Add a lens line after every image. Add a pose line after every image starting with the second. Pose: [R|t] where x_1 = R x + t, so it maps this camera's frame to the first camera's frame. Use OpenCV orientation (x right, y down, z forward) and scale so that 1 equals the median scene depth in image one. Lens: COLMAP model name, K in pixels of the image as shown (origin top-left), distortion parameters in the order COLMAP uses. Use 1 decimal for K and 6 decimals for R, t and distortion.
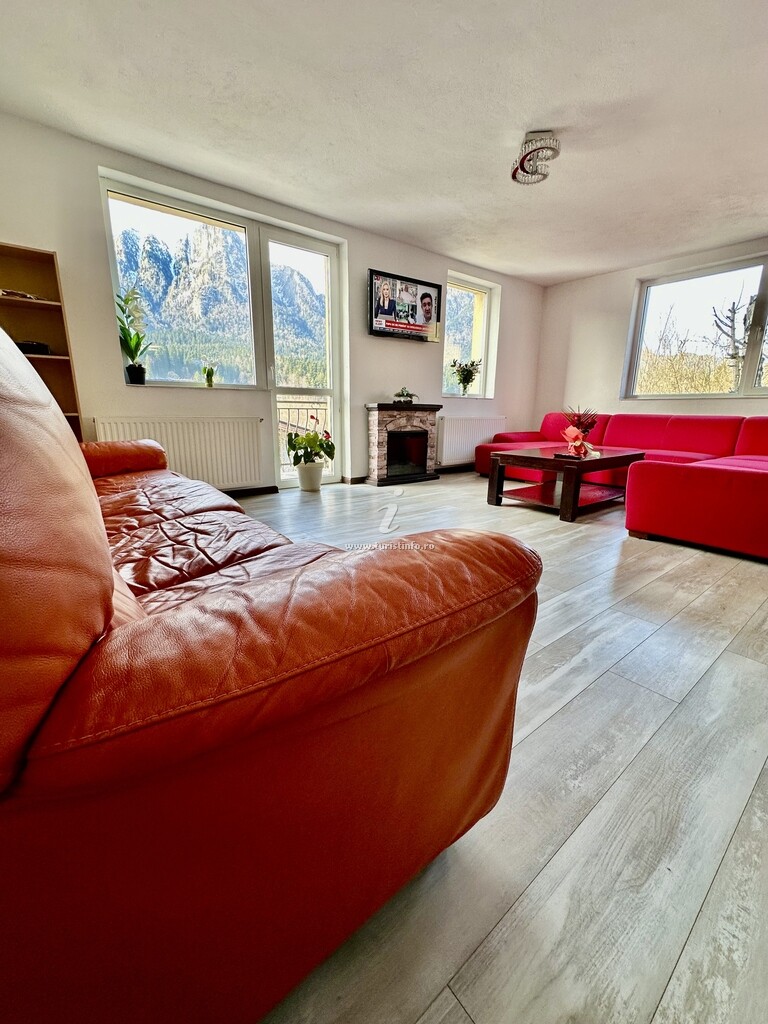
lens RADIAL K [[416.5, 0, 384.9], [0, 416.5, 508.7], [0, 0, 1]] dist [-0.000469, 0.000638]
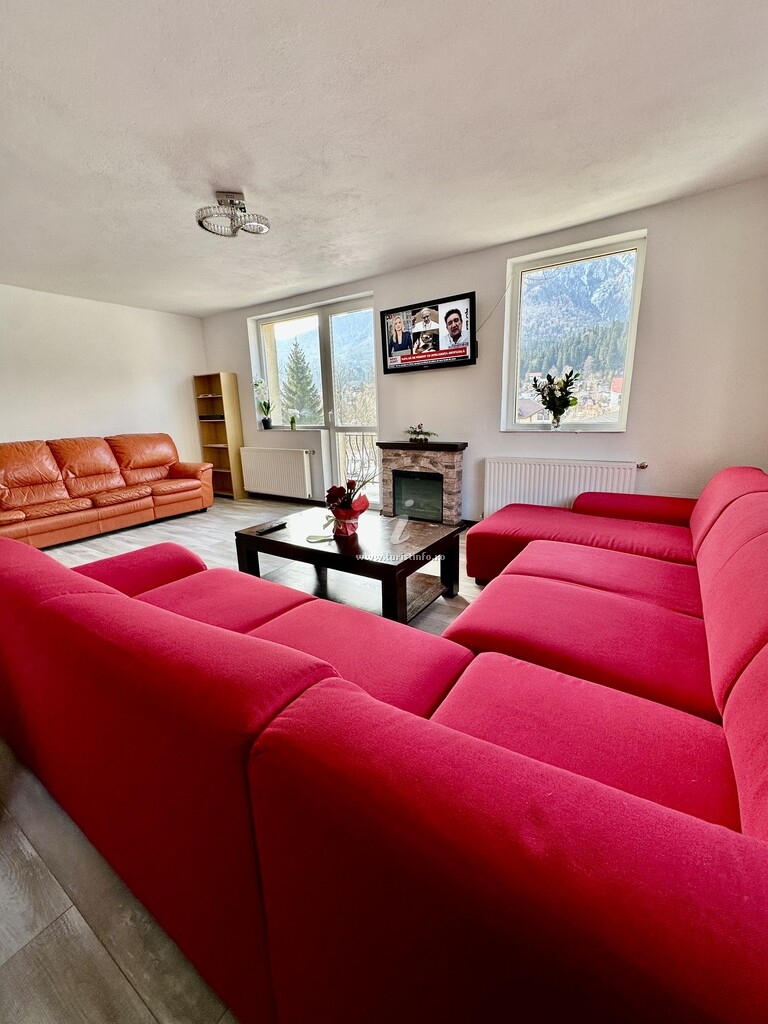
lens RADIAL K [[416.5, 0, 385.9], [0, 416.5, 509.7], [0, 0, 1]] dist [-0.000469, 0.000638]
pose [[0.316638, 0.203423, -0.926477, 0.925257], [-0.189314, 0.970635, 0.148418, -0.237641], [0.929463, 0.128400, 0.345851, 0.661999]]
